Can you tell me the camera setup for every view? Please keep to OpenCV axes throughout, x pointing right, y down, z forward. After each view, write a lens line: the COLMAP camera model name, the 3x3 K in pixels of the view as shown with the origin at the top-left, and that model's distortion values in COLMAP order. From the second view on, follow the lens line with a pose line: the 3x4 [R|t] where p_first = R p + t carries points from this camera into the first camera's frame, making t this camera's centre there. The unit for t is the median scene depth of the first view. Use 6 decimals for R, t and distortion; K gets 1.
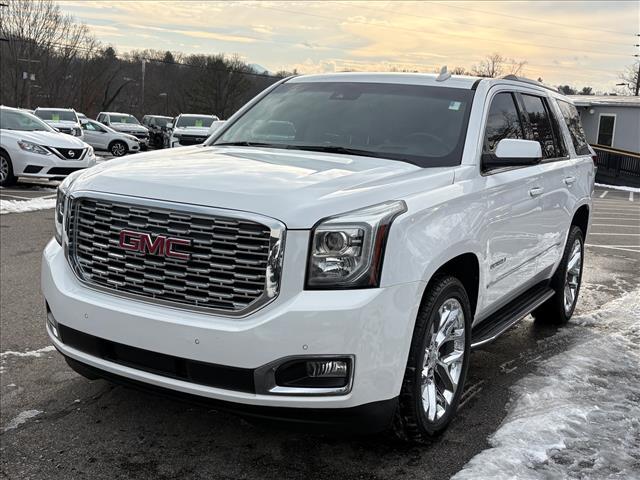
lens RADIAL K [[772.0, 0, 319.4], [0, 772.0, 241.8], [0, 0, 1]] dist [0.028267, 0.000000]
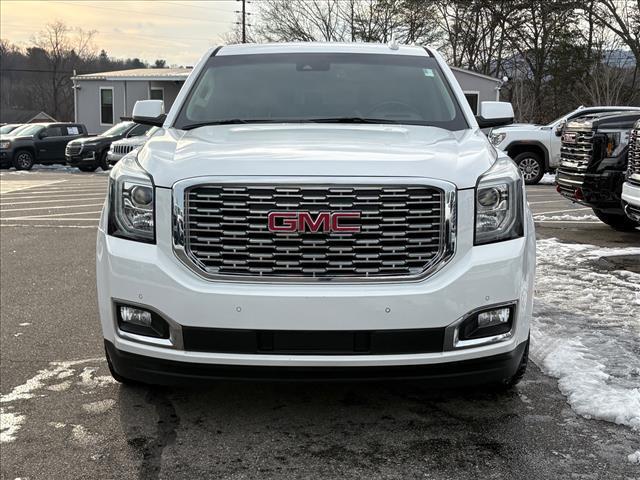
lens RADIAL K [[955.6, 0, 319.9], [0, 955.6, 238.6], [0, 0, 1]] dist [0.000634, 0.000000]
pose [[0.880768, -0.115857, 0.459157, -0.529151], [0.122414, 0.992357, 0.015580, 0.004233], [-0.457452, 0.042485, 0.888219, -0.043200]]
